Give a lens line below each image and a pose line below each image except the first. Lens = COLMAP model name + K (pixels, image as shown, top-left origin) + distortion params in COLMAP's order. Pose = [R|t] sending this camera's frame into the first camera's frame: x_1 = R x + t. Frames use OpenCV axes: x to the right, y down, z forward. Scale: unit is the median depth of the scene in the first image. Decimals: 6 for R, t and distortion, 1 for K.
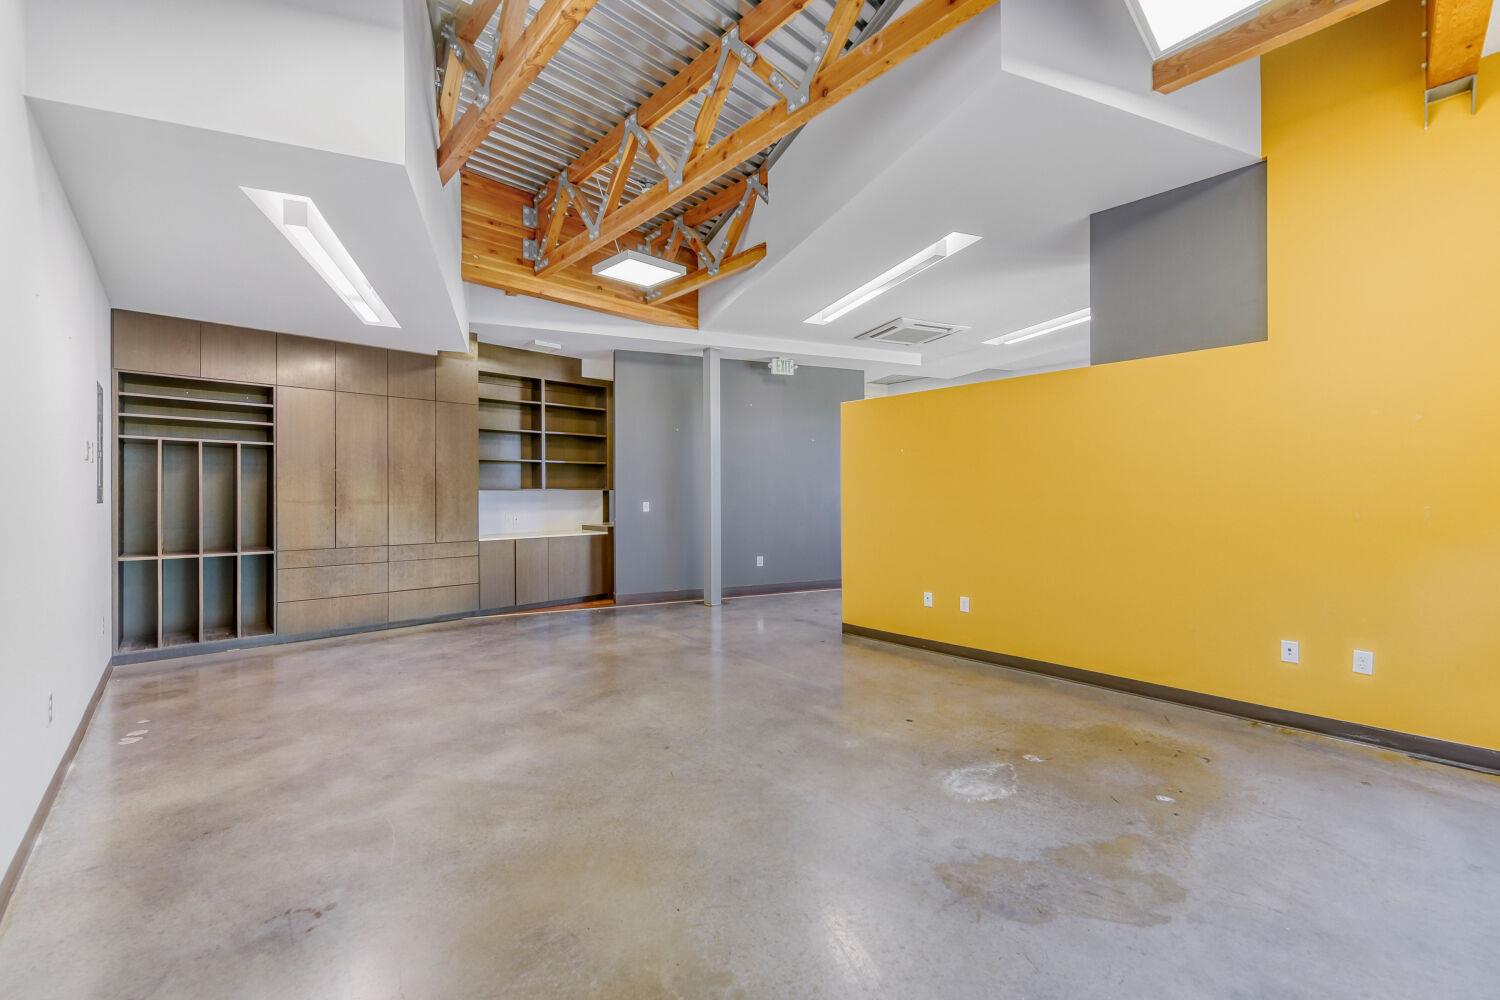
lens RADIAL K [[588.9, 0, 754.7], [0, 588.9, 501.2], [0, 0, 1]] dist [0.002431, 0.000077]
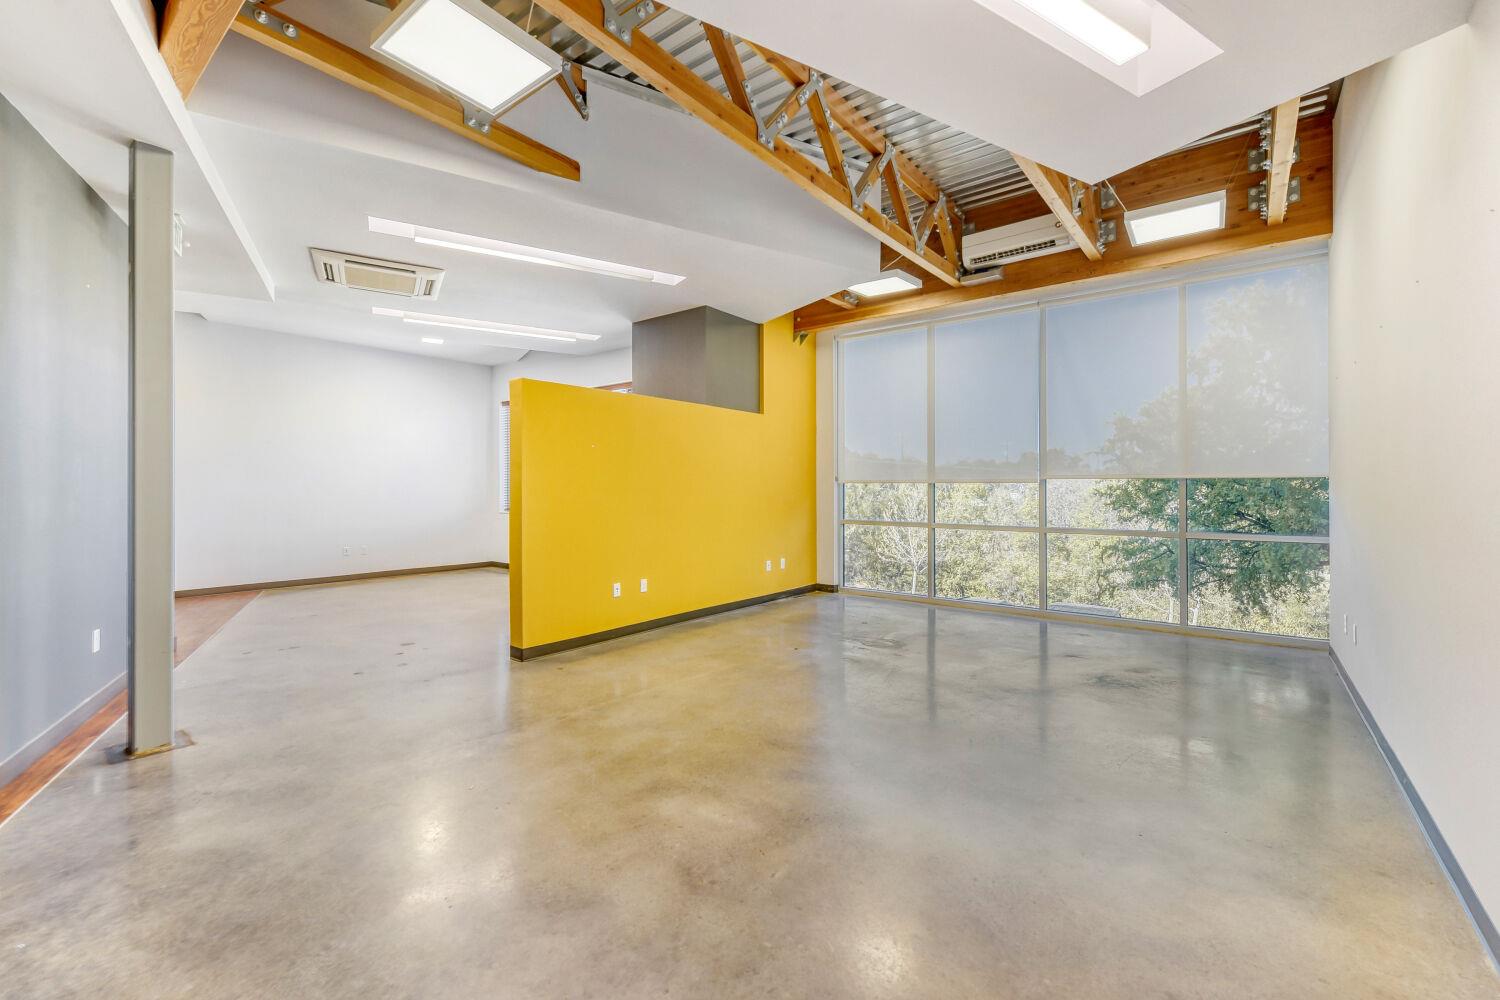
lens RADIAL K [[616.1, 0, 754.0], [0, 616.1, 496.8], [0, 0, 1]] dist [-0.007970, -0.000458]
pose [[-0.150862, -0.006560, 0.988533, -0.809095], [0.012586, 0.999884, 0.008556, -0.006868], [-0.988475, 0.013733, -0.150762, 0.893707]]
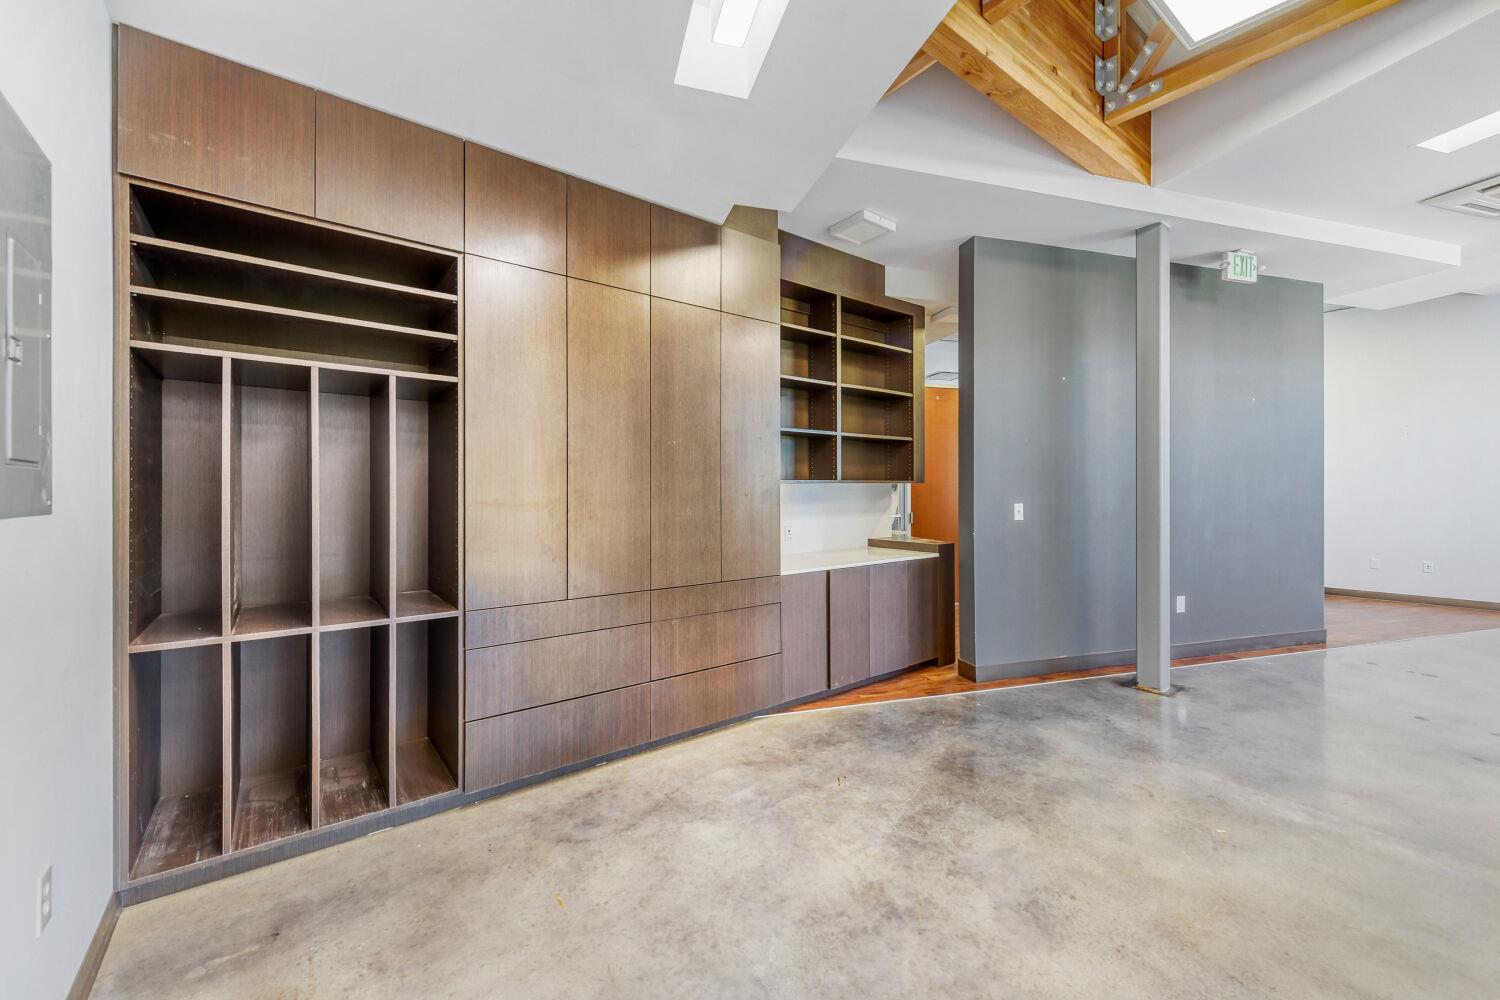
lens RADIAL K [[608.9, 0, 767.1], [0, 608.9, 498.8], [0, 0, 1]] dist [0.005533, -0.000201]
pose [[0.996078, 0.002770, -0.088431, -0.528361], [-0.002569, 0.999994, 0.002391, -0.005289], [0.088437, -0.002155, 0.996079, 0.540657]]
